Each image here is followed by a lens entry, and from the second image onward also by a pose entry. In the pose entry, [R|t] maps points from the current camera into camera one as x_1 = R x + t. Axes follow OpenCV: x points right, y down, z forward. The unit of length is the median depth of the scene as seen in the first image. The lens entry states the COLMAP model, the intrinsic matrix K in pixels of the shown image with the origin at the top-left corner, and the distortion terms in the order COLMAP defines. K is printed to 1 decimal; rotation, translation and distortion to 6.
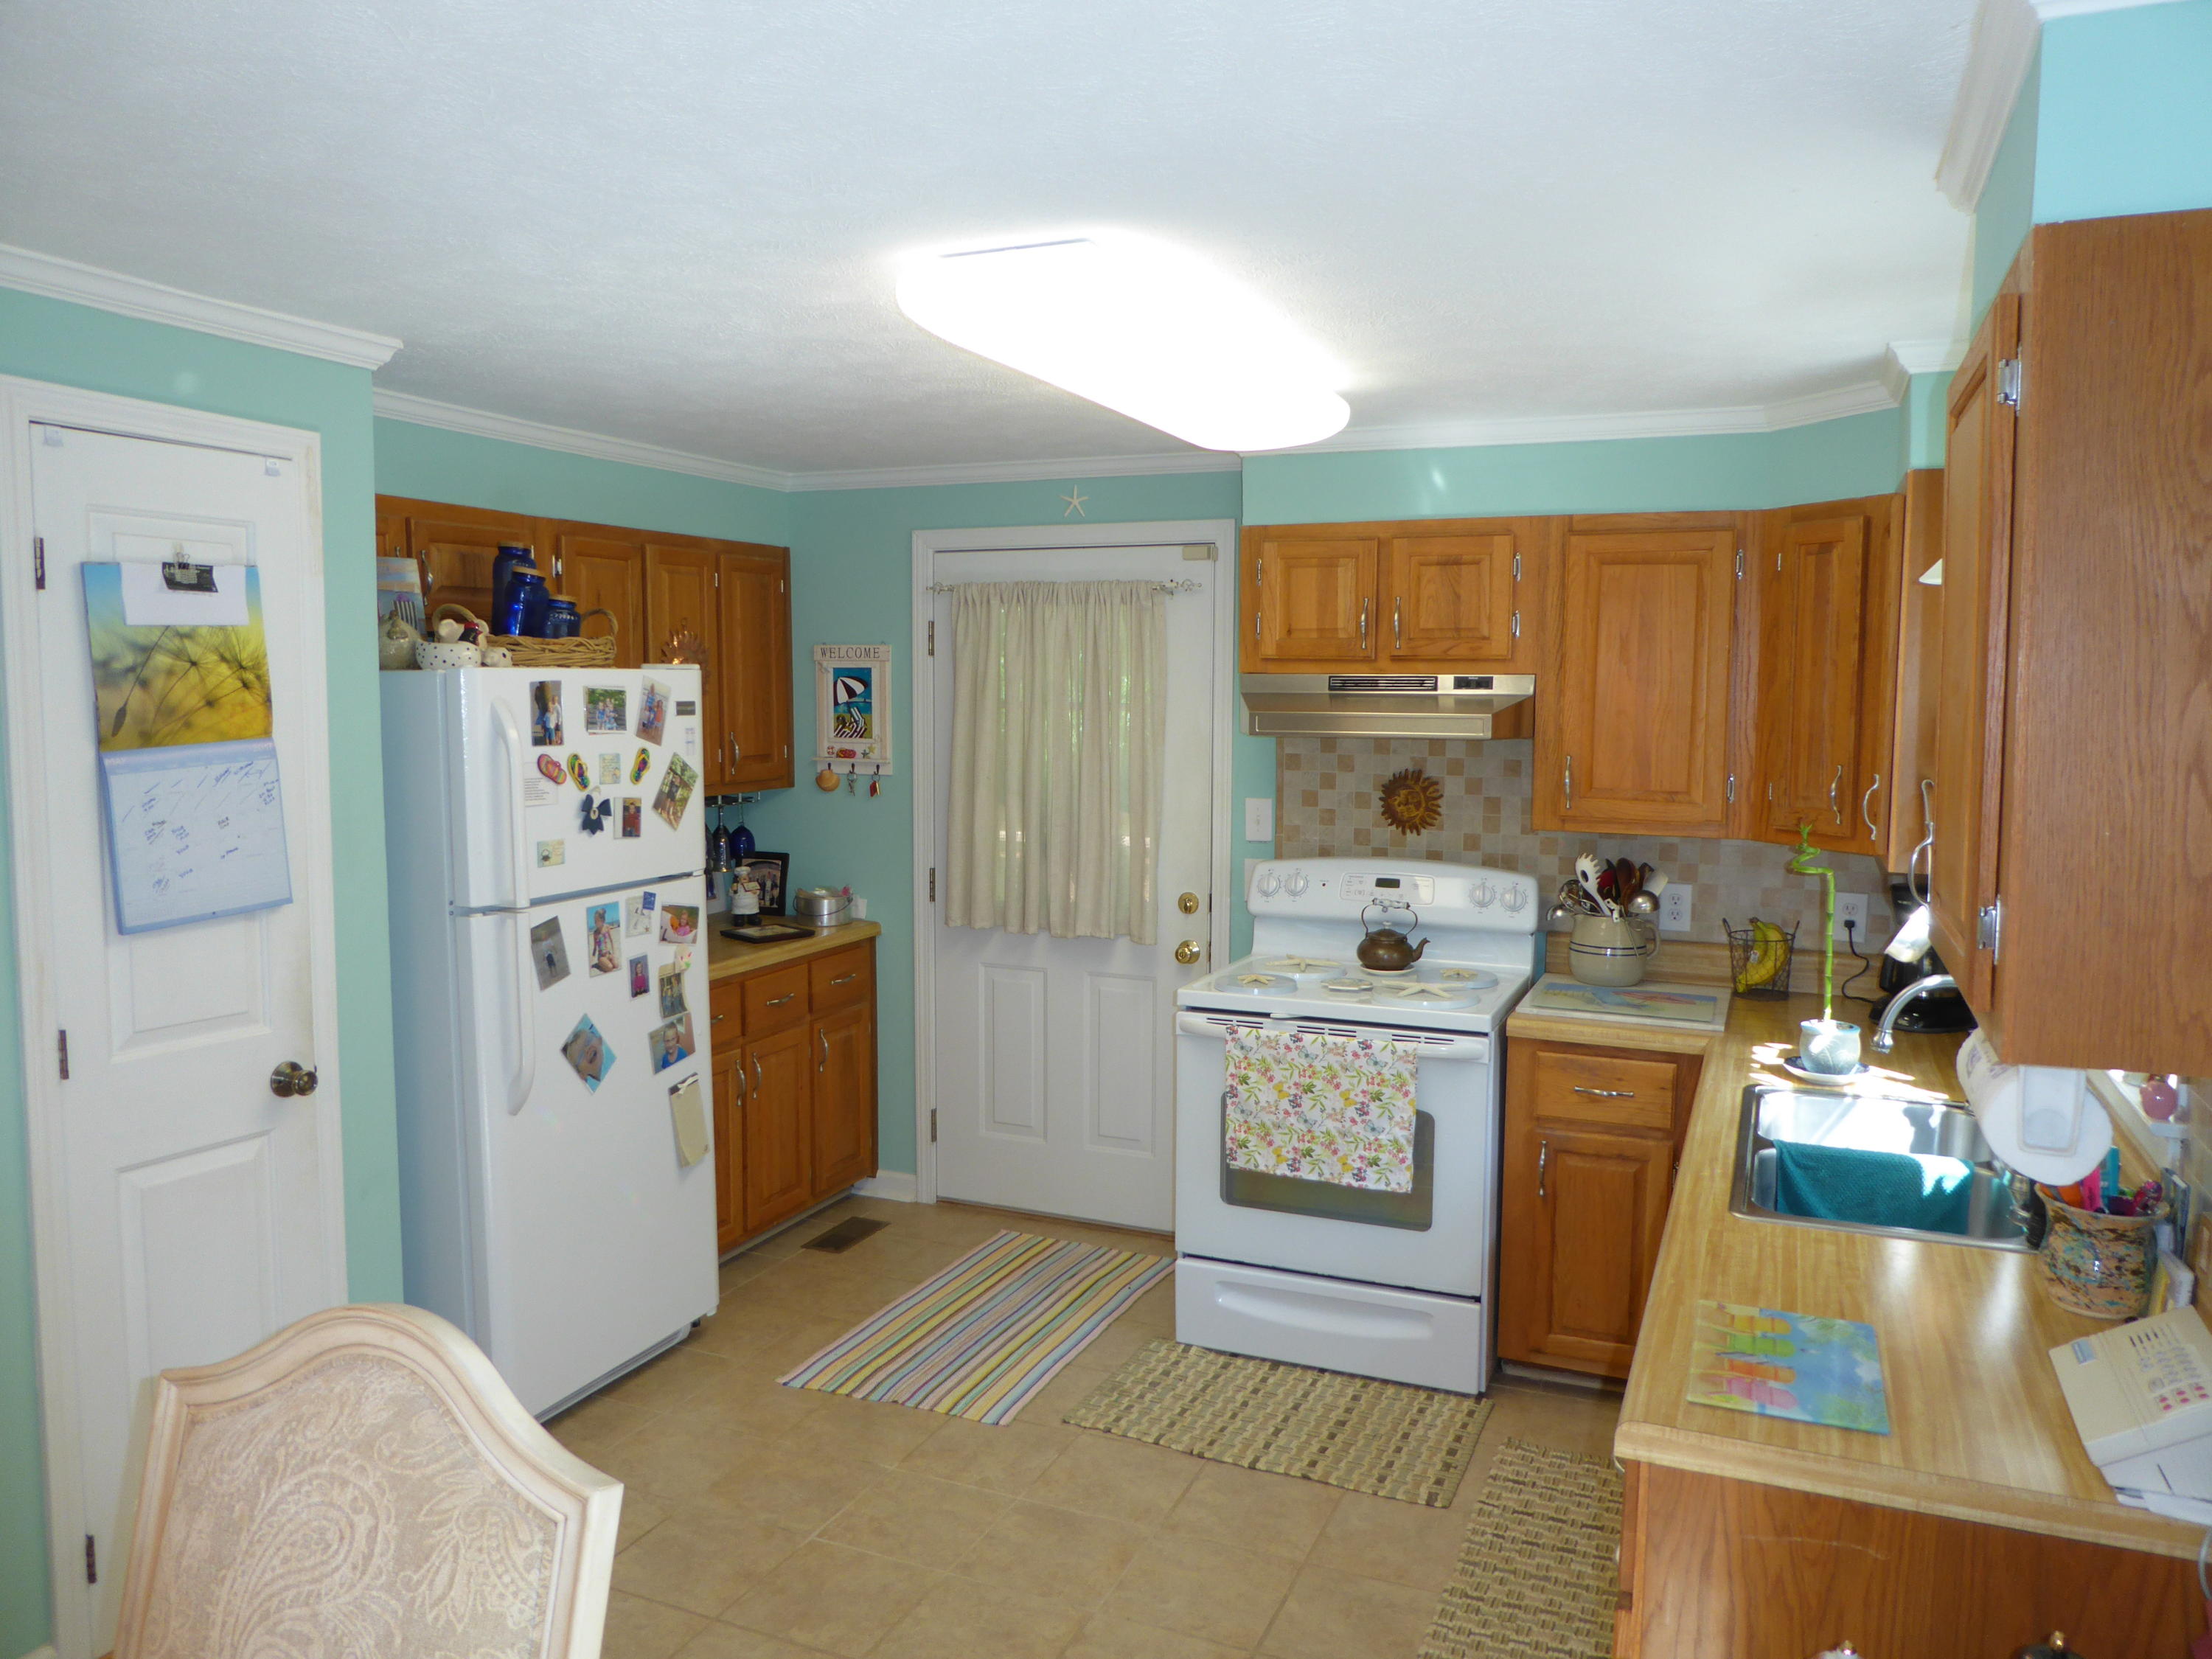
lens RADIAL K [[1554.8, 0, 1124.7], [0, 1554.8, 840.2], [0, 0, 1]] dist [-0.061914, 0.034445]
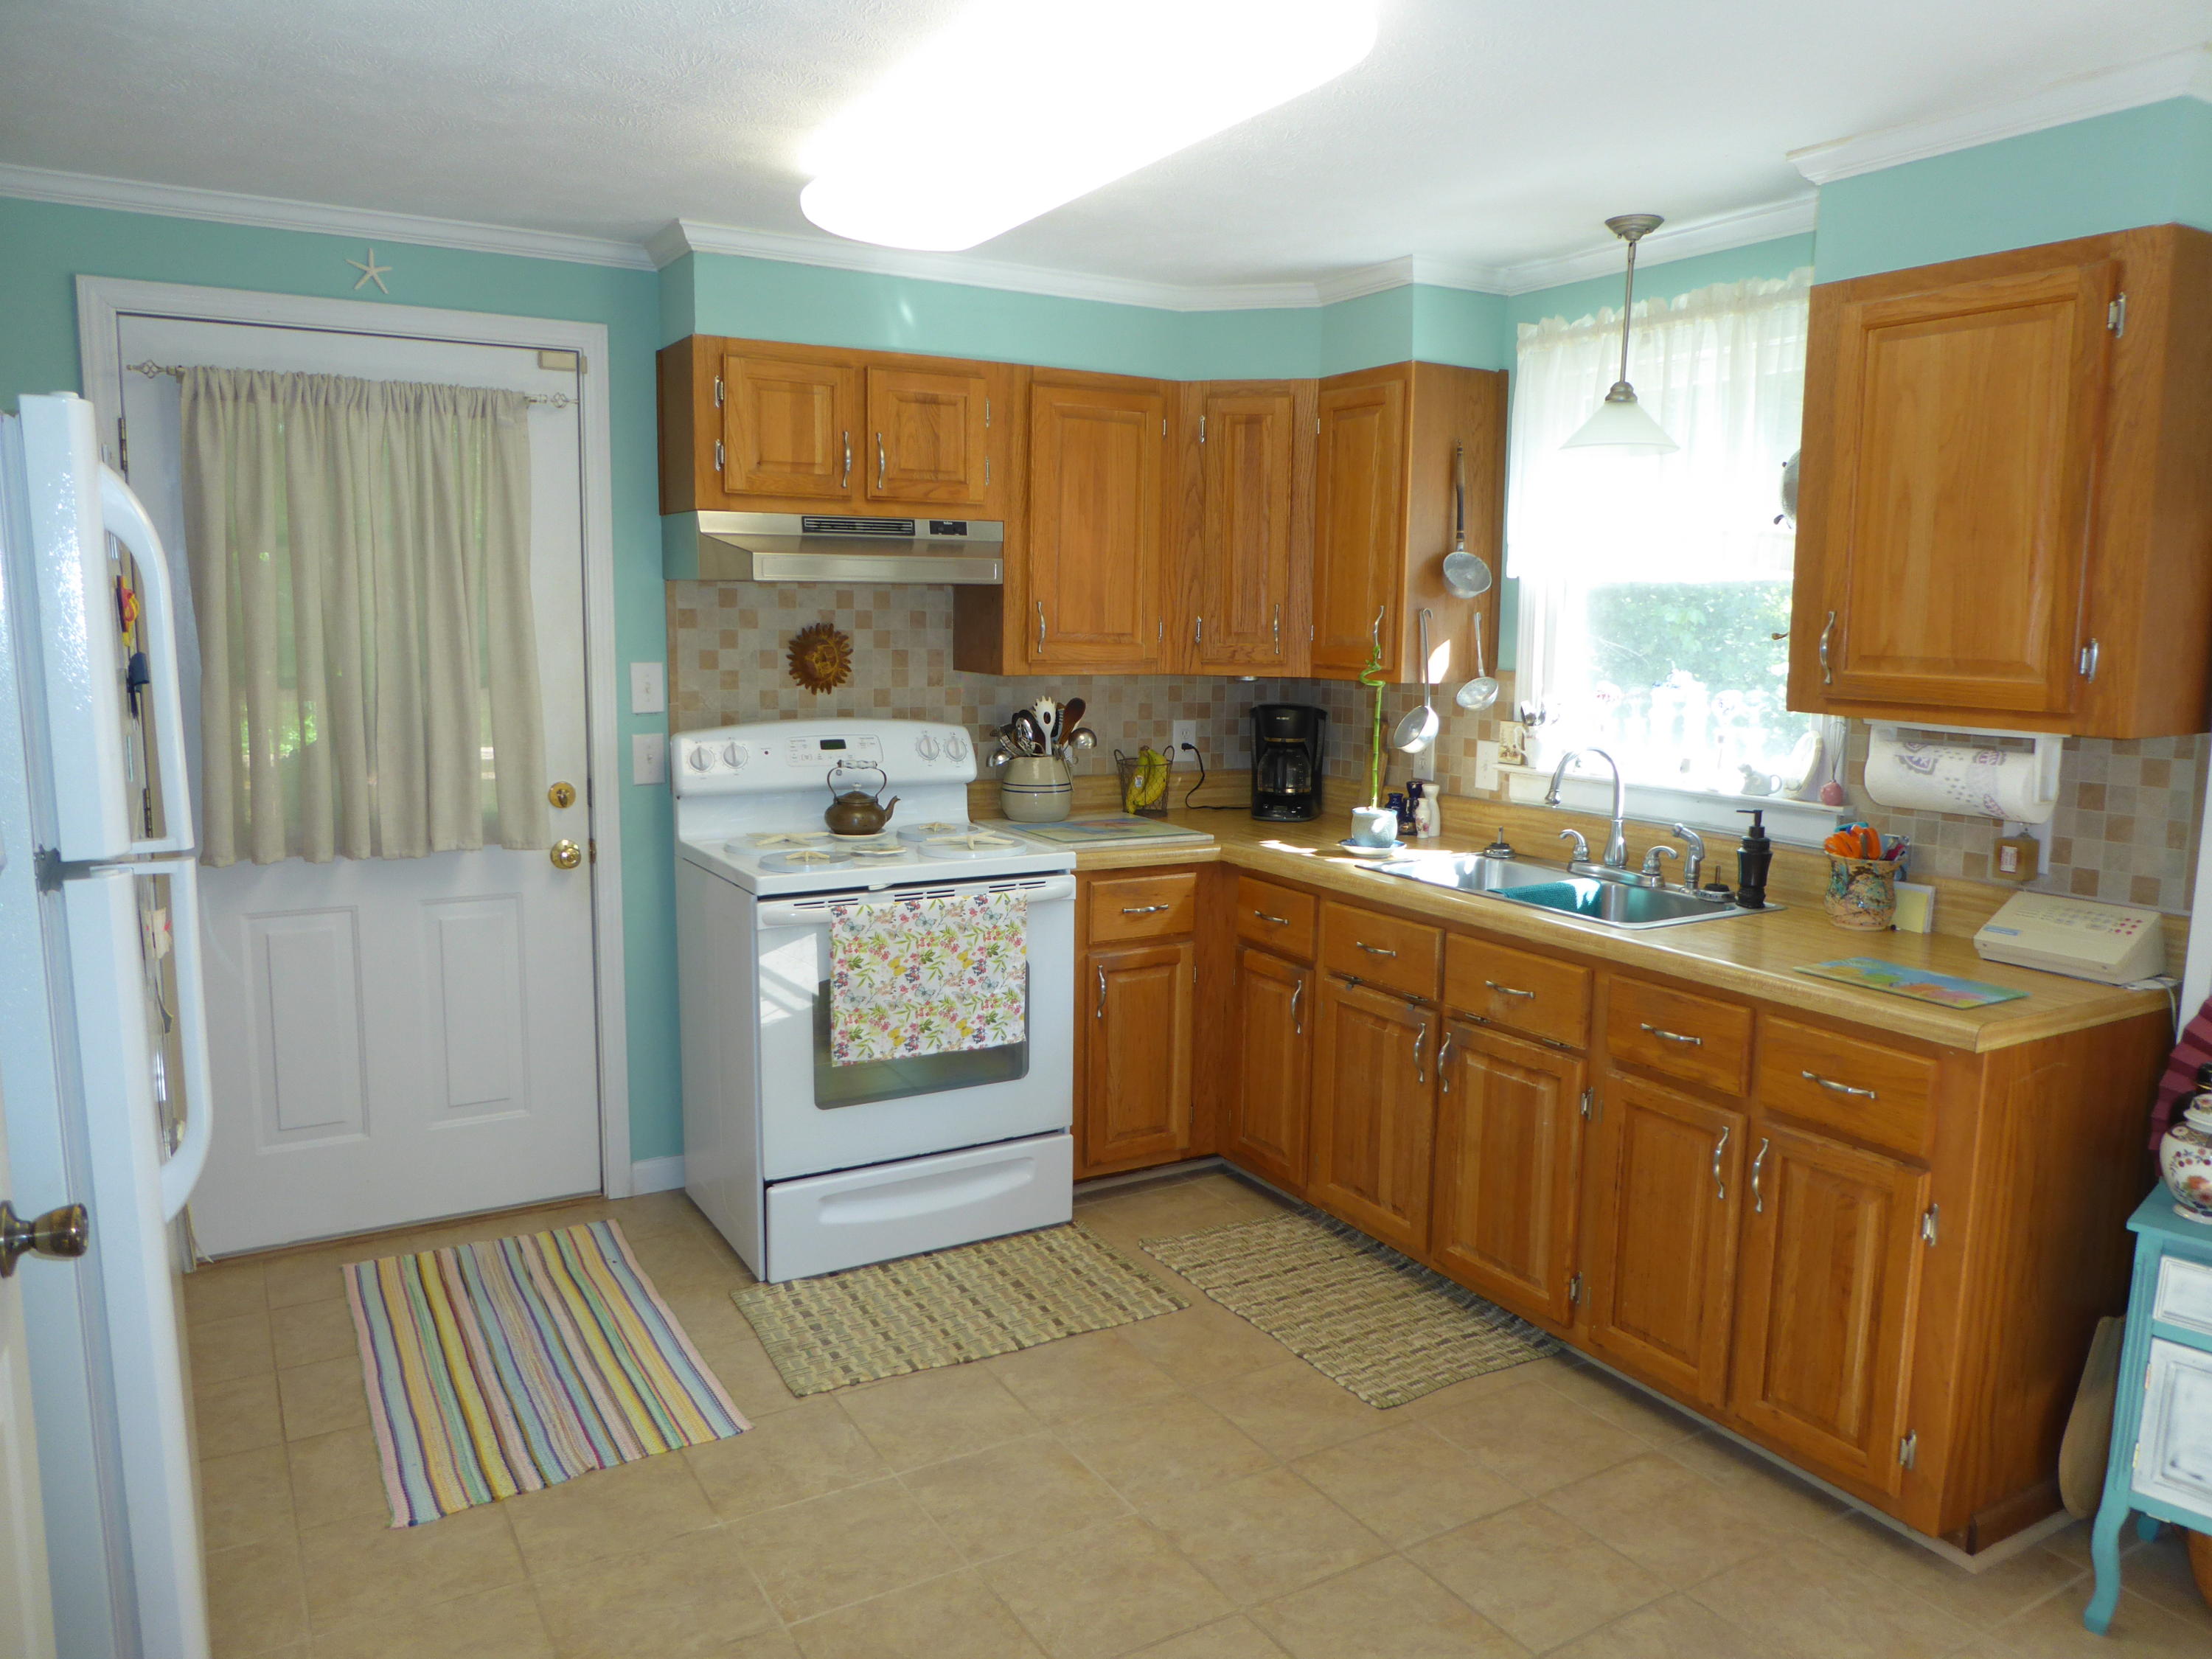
lens RADIAL K [[1554.8, 0, 1124.7], [0, 1554.8, 840.2], [0, 0, 1]] dist [-0.061914, 0.034445]
pose [[0.591225, -0.118744, 0.797717, -0.523142], [0.070310, 0.992925, 0.095691, 0.008563], [-0.803436, -0.000487, 0.595391, 0.332486]]
